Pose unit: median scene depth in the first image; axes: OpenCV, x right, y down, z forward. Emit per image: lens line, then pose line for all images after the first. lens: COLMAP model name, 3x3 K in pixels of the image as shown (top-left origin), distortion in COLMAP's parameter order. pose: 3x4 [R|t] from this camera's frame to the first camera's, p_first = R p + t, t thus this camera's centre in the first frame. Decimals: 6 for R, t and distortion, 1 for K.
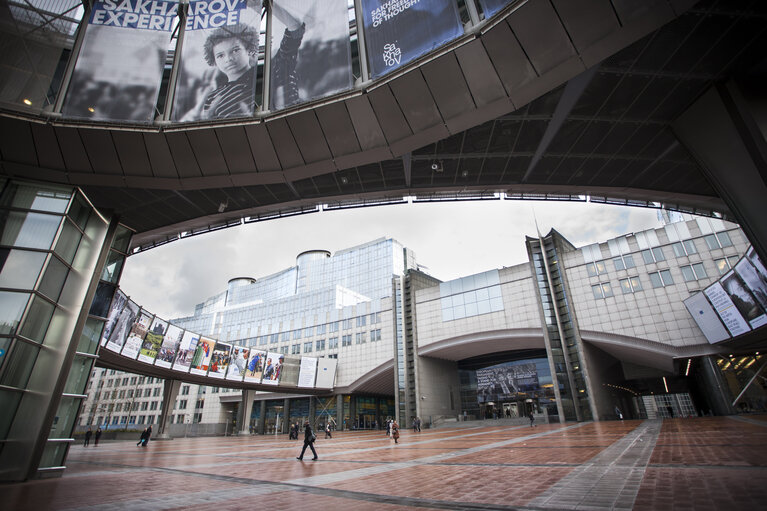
lens RADIAL K [[376.7, 0, 370.2], [0, 376.7, 251.2], [0, 0, 1]] dist [-0.021317, -0.000242]
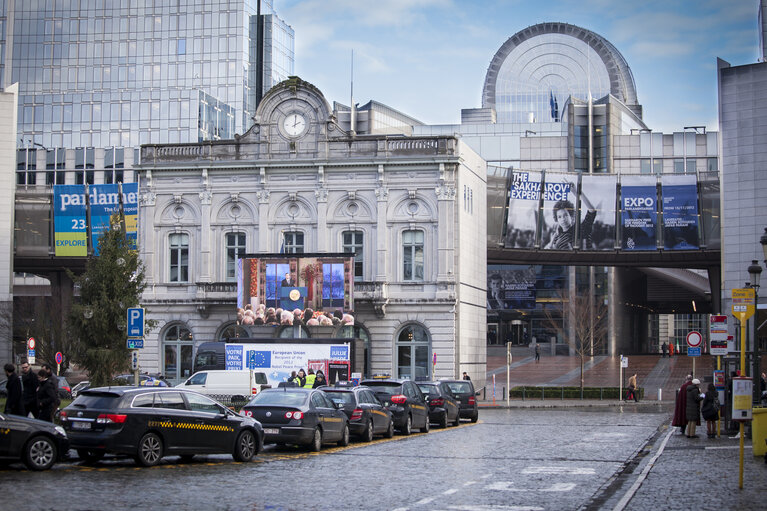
lens RADIAL K [[1598.0, 0, 383.5], [0, 1598.0, 255.5], [0, 0, 1]] dist [-0.312267, -0.037510]
pose [[0.904276, 0.036342, 0.425399, -5.598439], [-0.193163, 0.923389, 0.331725, -3.382103], [-0.380753, -0.382143, 0.842018, -6.992493]]
